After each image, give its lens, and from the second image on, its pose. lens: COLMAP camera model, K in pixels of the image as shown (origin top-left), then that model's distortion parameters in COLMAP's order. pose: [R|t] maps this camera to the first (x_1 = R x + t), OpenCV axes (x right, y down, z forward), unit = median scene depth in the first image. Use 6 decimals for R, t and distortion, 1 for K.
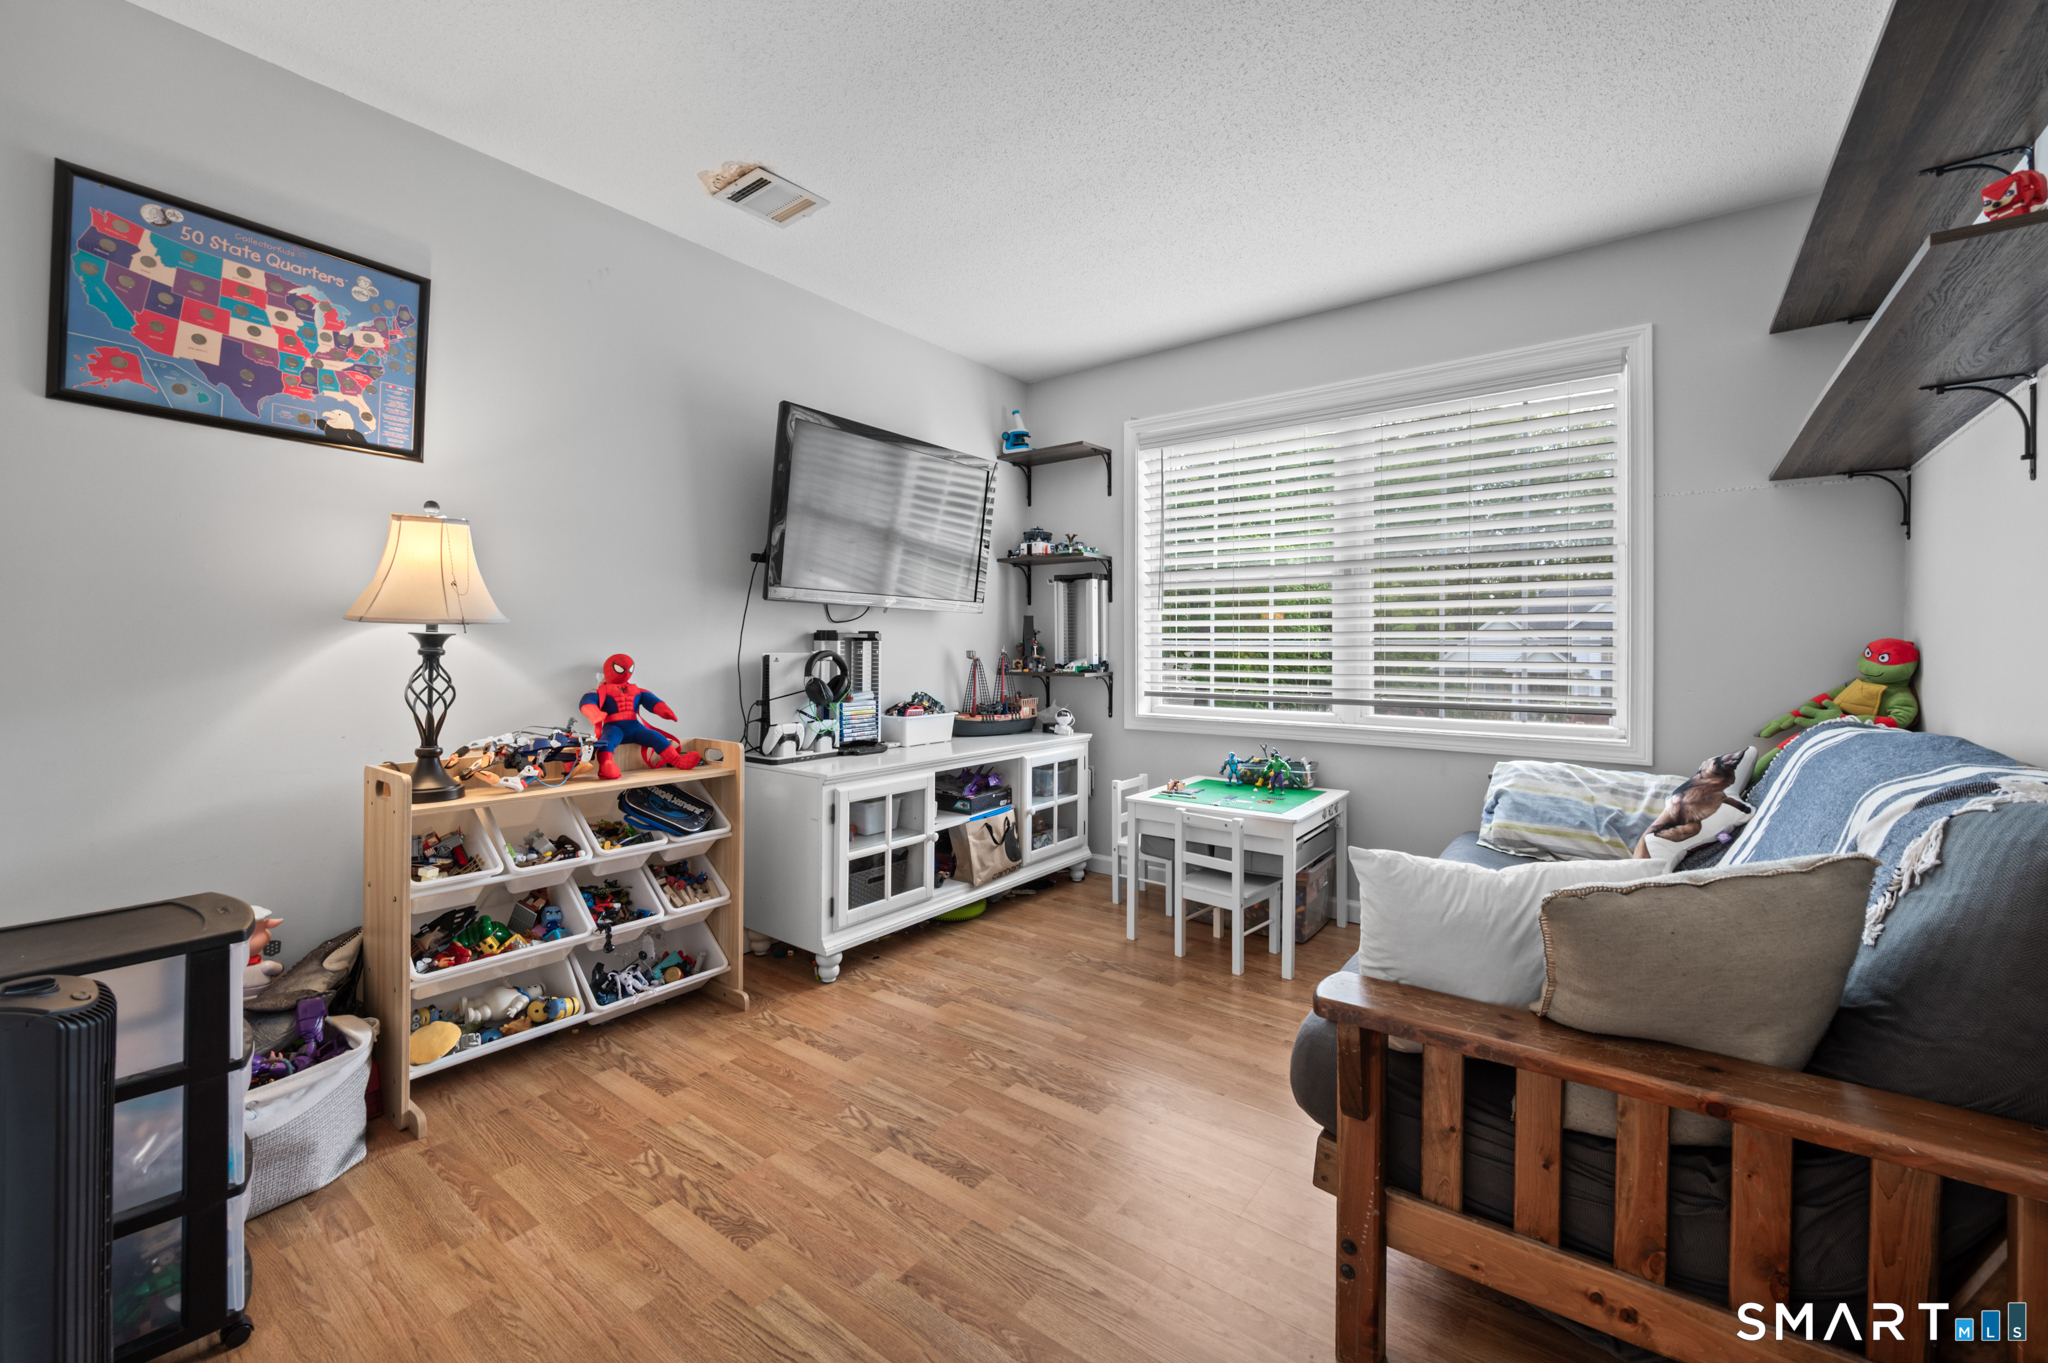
lens RADIAL K [[814.6, 0, 1034.3], [0, 814.6, 661.8], [0, 0, 1]] dist [-0.000059, 0.000100]
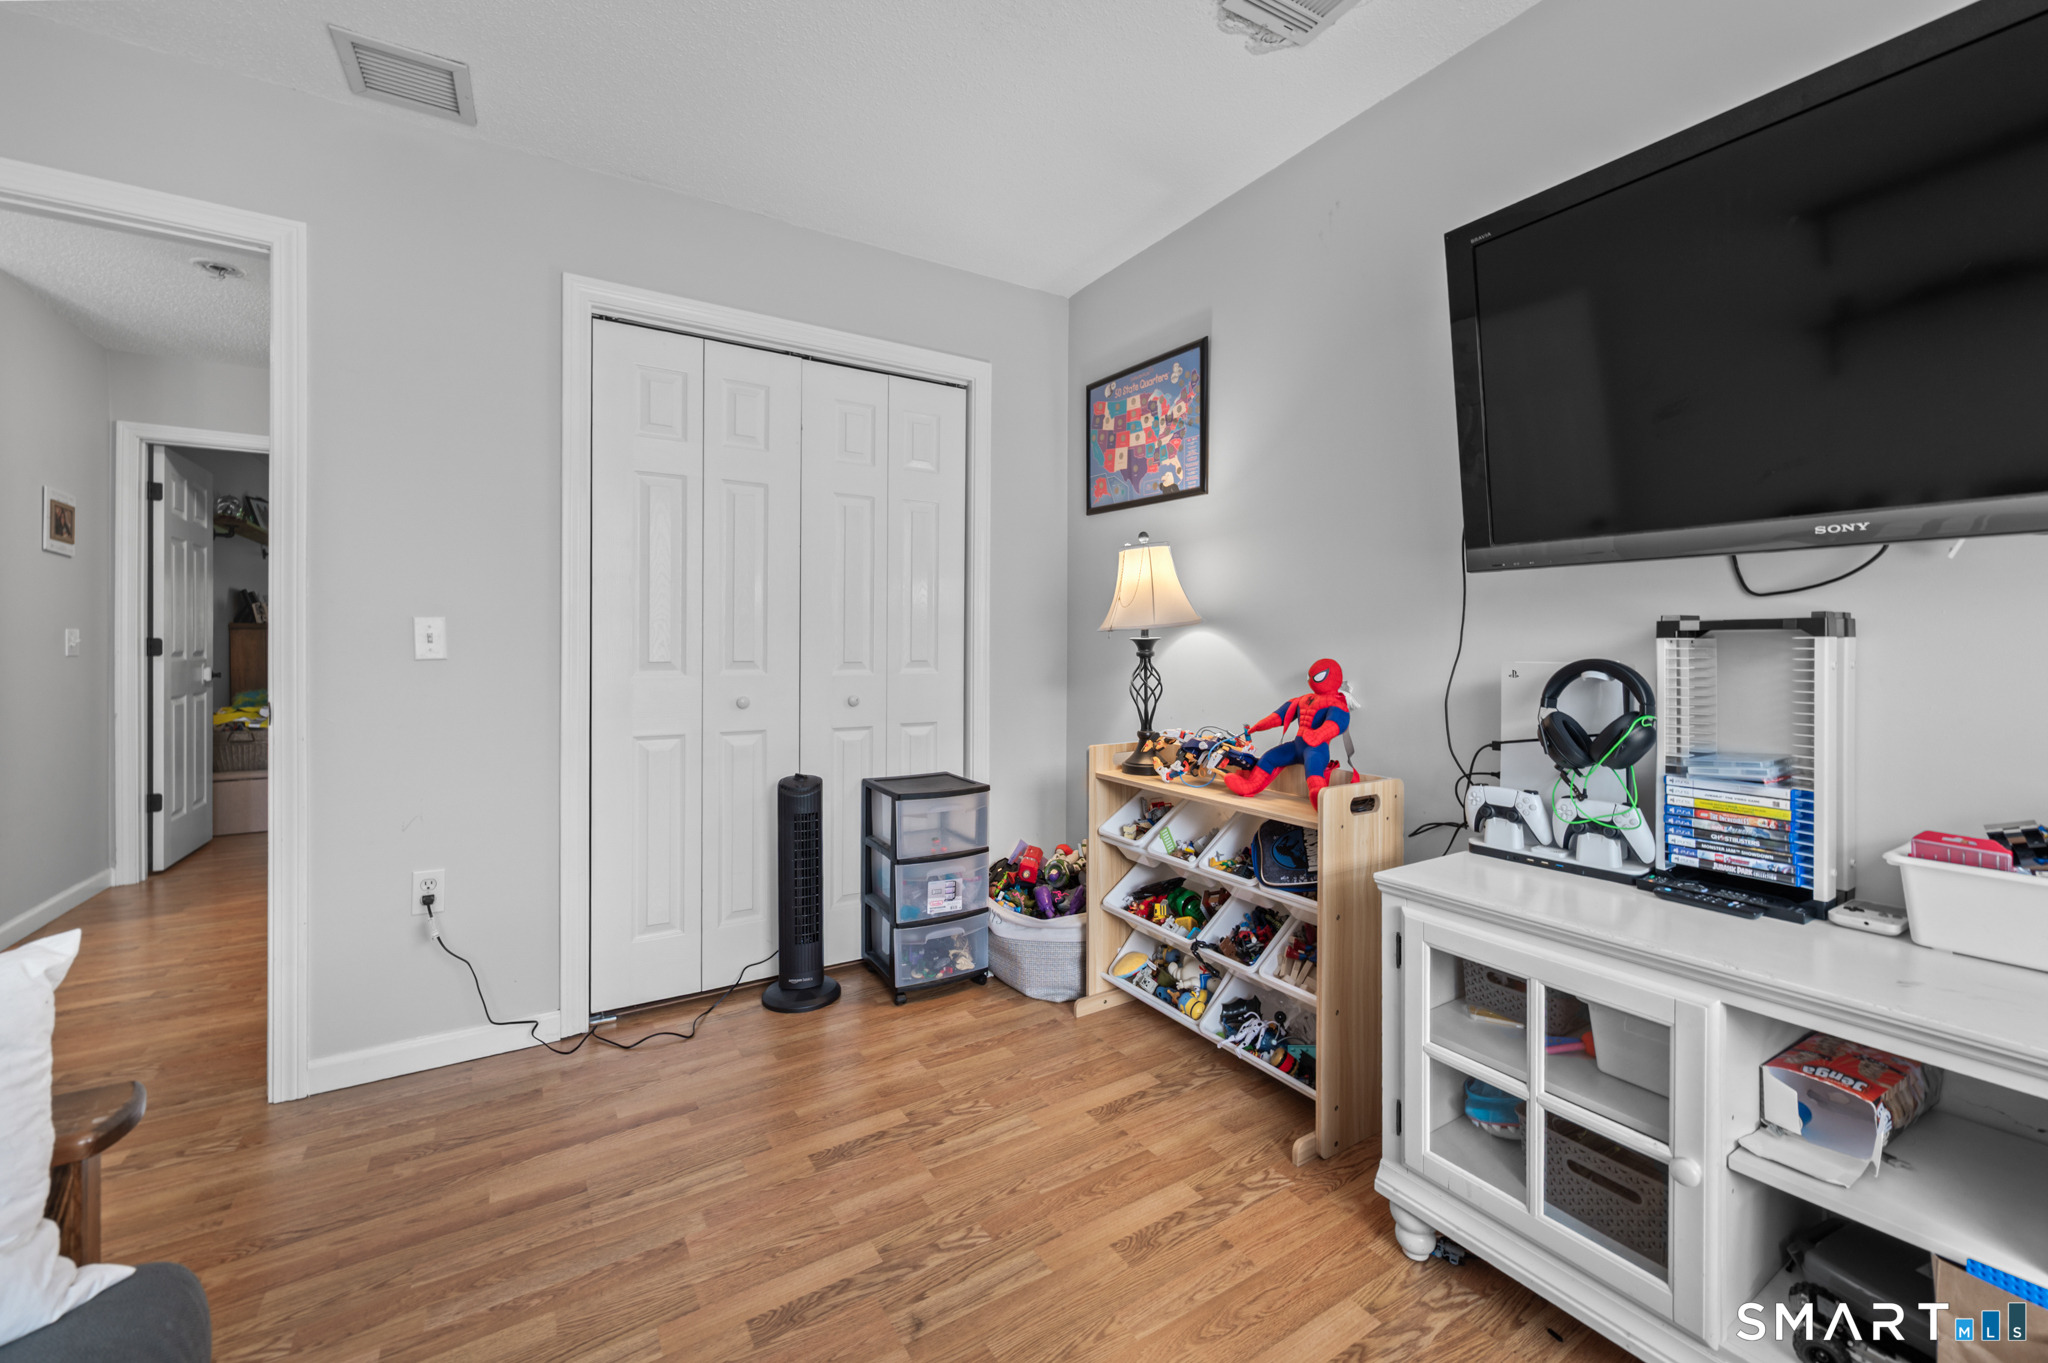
lens RADIAL K [[814.6, 0, 1034.3], [0, 814.6, 661.8], [0, 0, 1]] dist [-0.000059, 0.000100]
pose [[-0.340875, 0.011576, -0.940038, 0.469147], [-0.021939, 0.999554, 0.020265, -0.021497], [0.939853, 0.027531, -0.340468, 1.239655]]
